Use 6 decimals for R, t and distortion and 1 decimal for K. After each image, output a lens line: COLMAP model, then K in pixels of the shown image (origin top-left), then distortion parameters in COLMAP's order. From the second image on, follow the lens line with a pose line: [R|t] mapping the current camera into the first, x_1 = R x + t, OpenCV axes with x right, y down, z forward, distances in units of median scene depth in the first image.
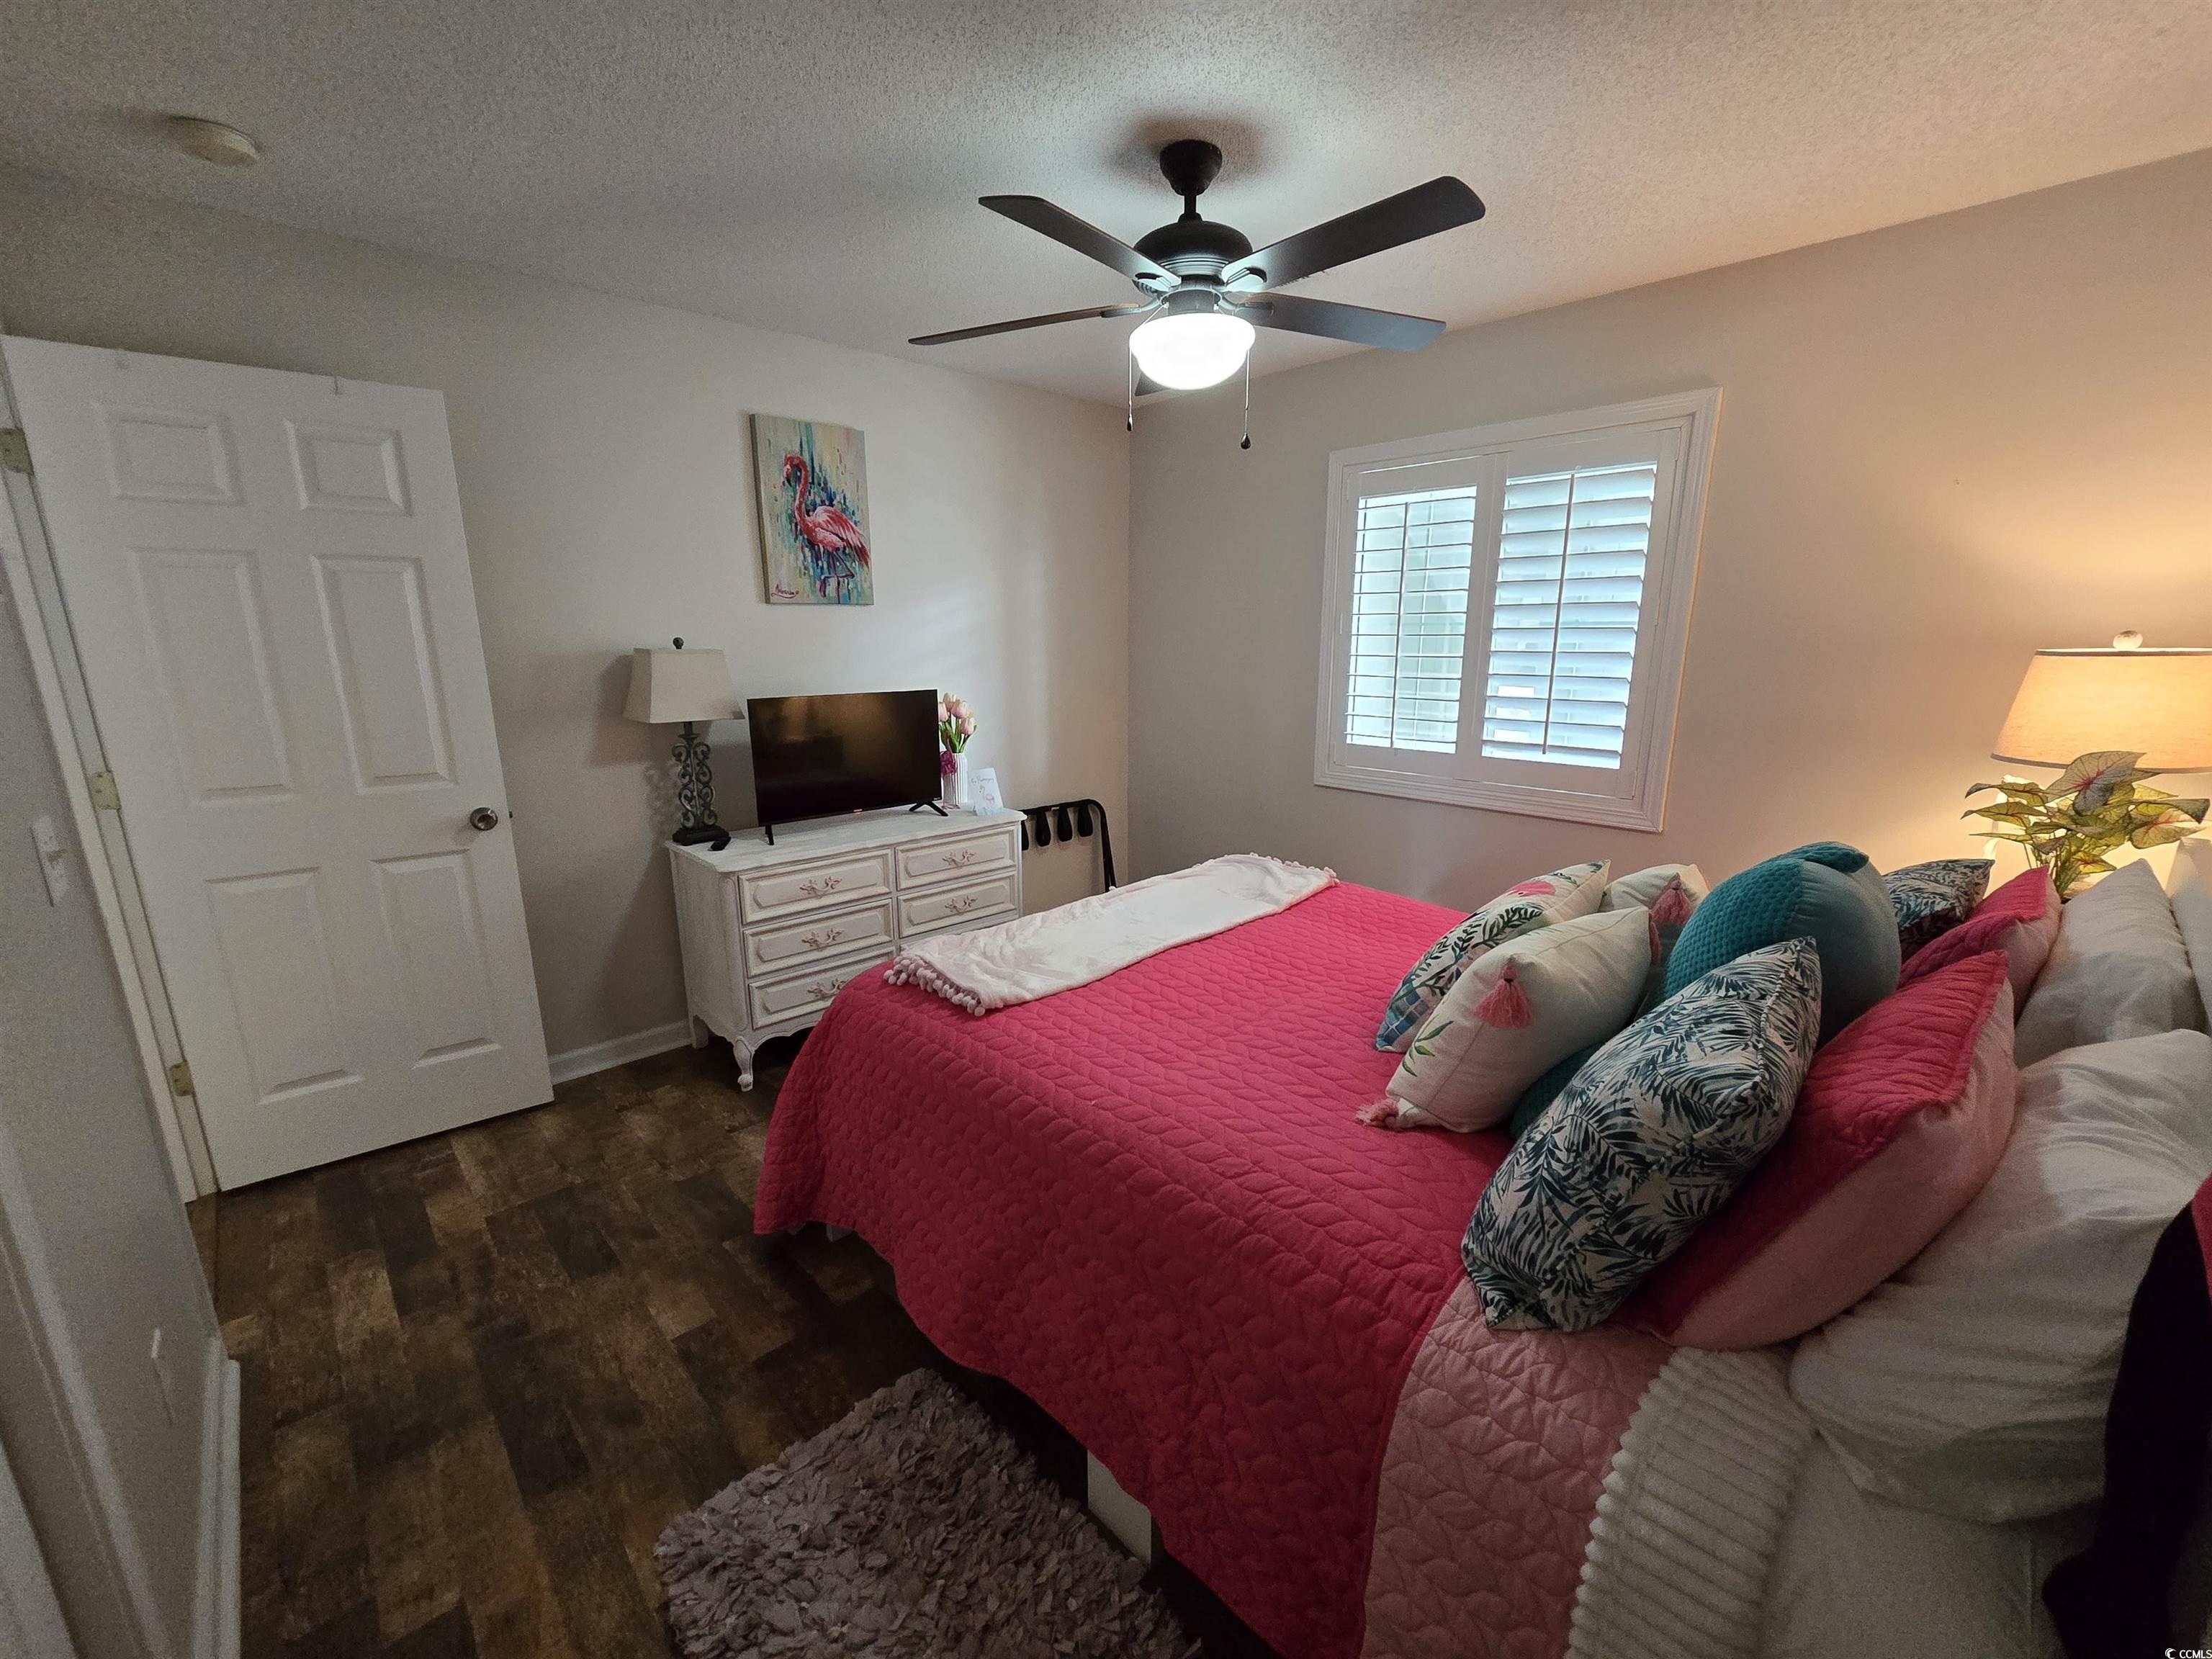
lens RADIAL K [[900.2, 0, 1106.7], [0, 900.2, 850.1], [0, 0, 1]] dist [-0.005292, 0.000064]
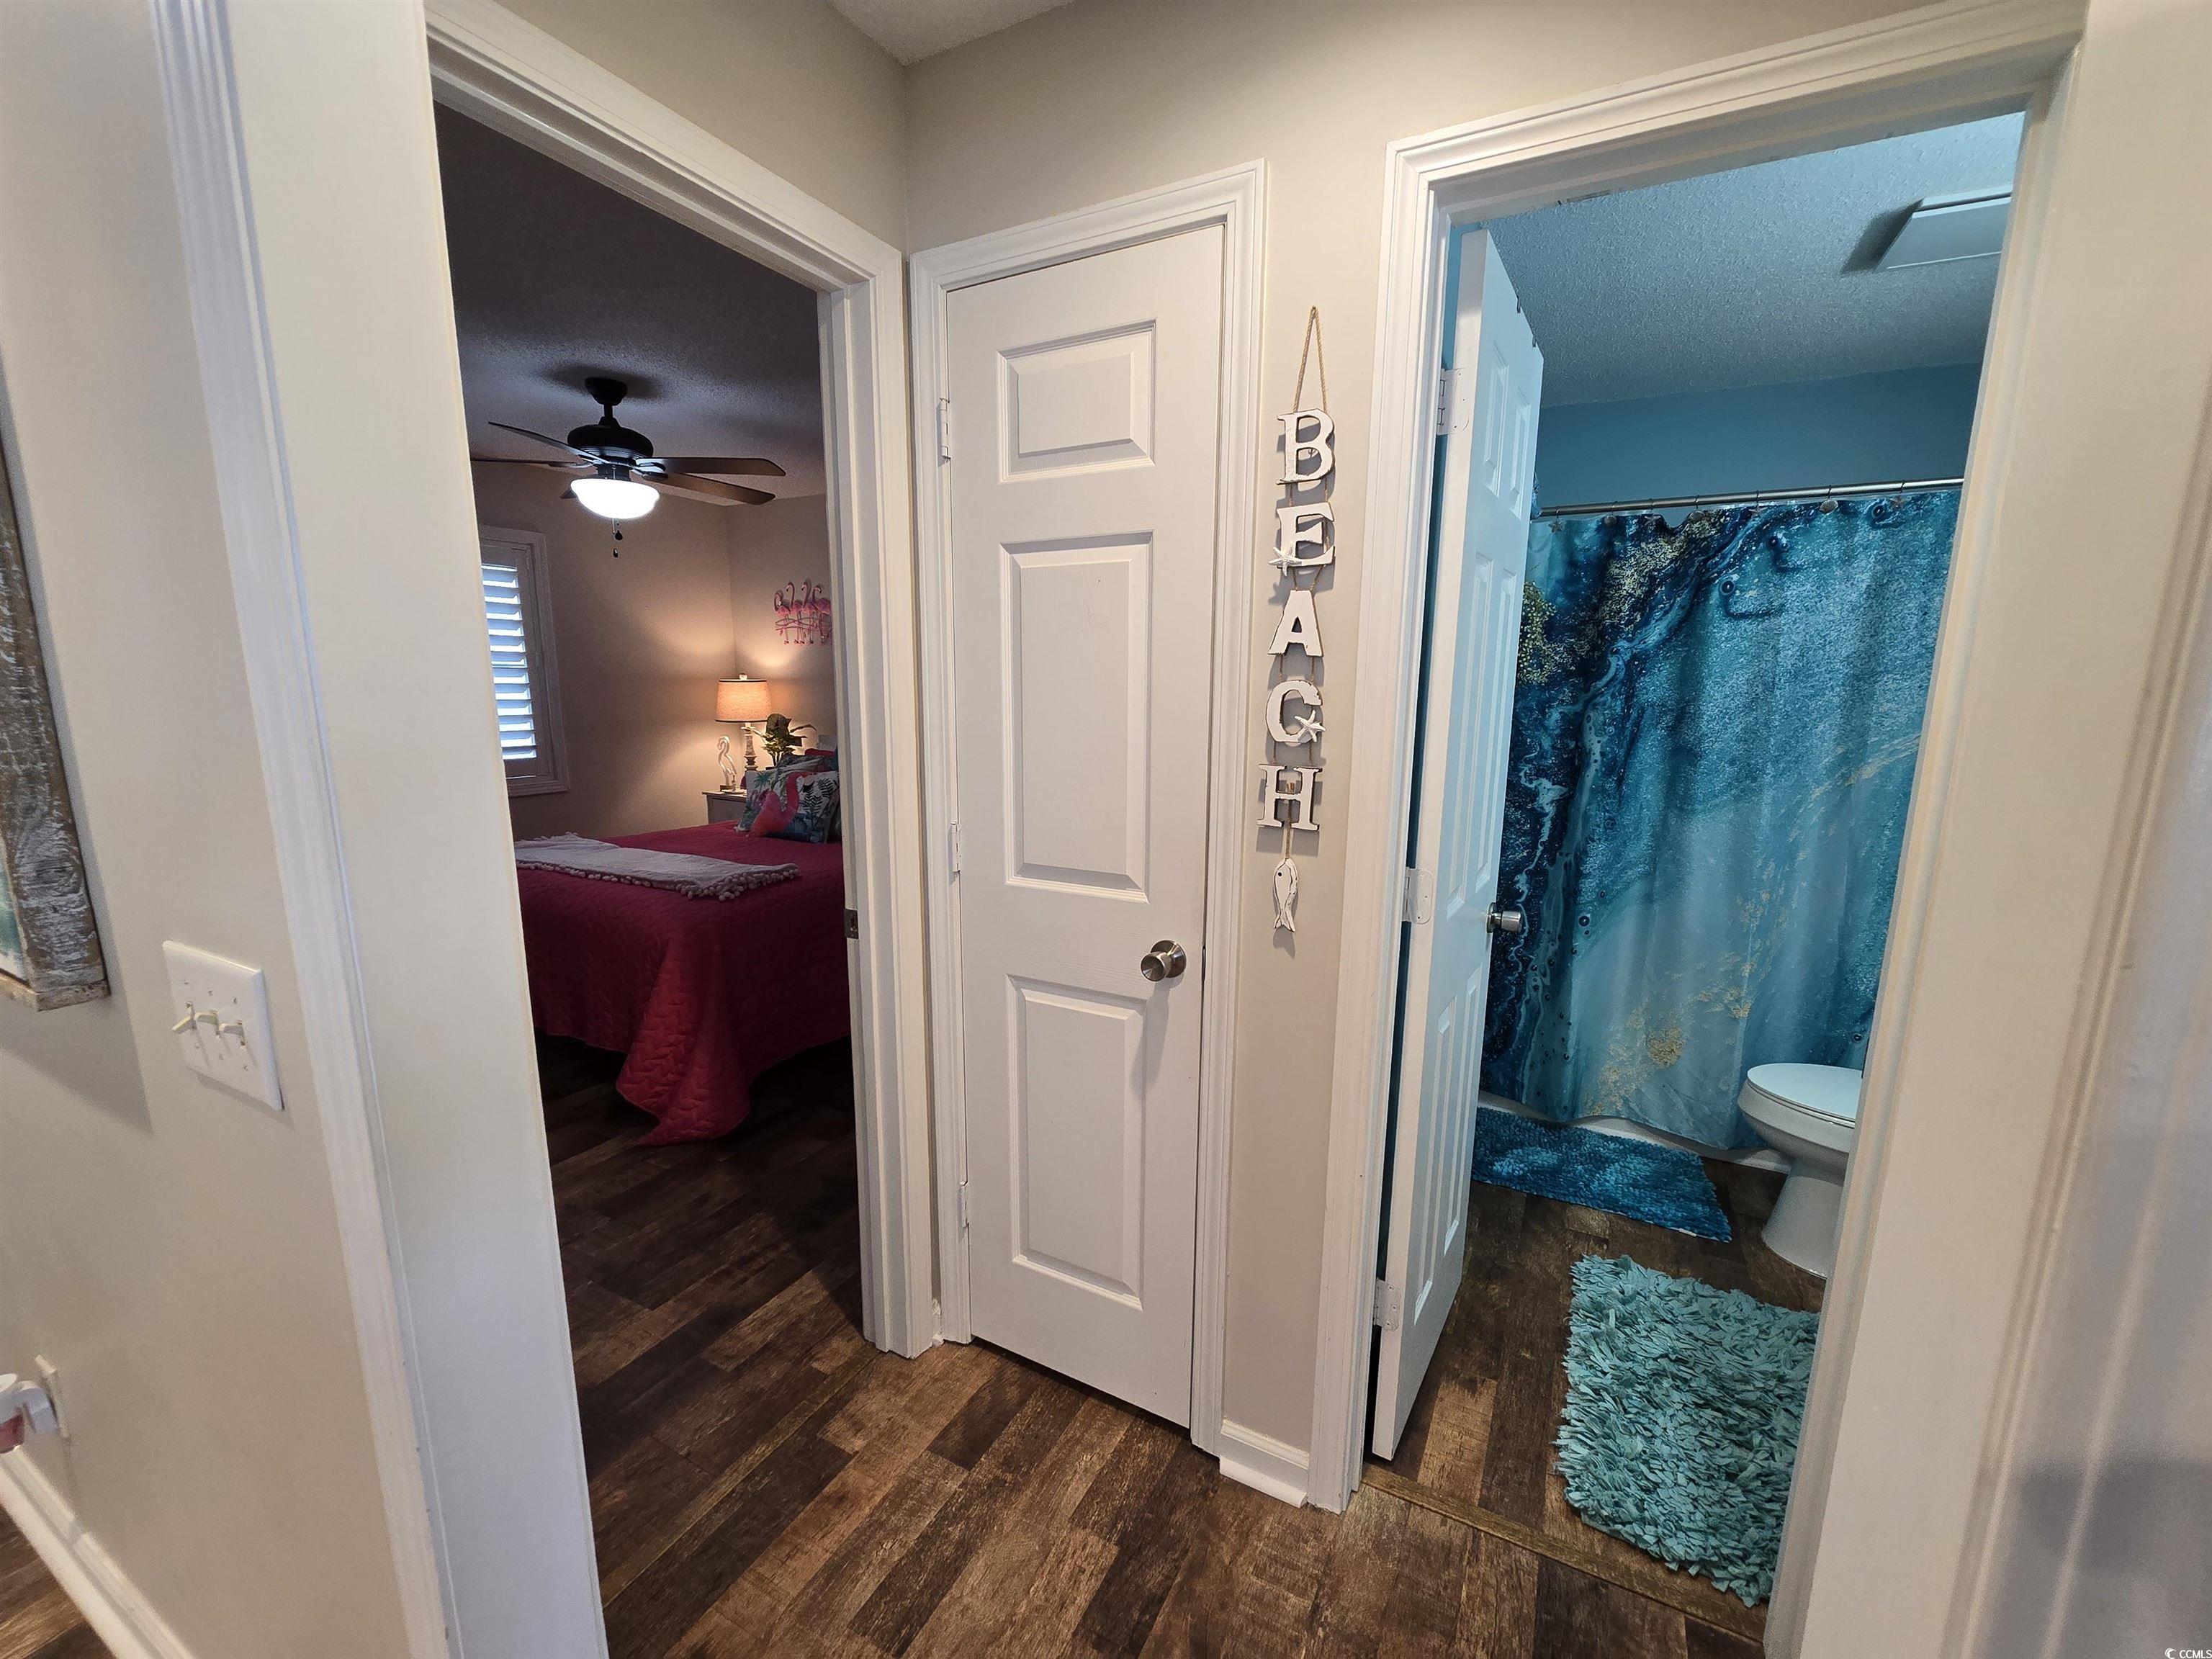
lens RADIAL K [[904.2, 0, 1111.0], [0, 904.2, 850.6], [0, 0, 1]] dist [0.001913, 0.000491]
pose [[-0.317435, -0.174808, 0.932029, -1.841081], [0.215315, 0.943904, 0.250368, -0.170982], [-0.923512, 0.280155, -0.261990, 0.781042]]
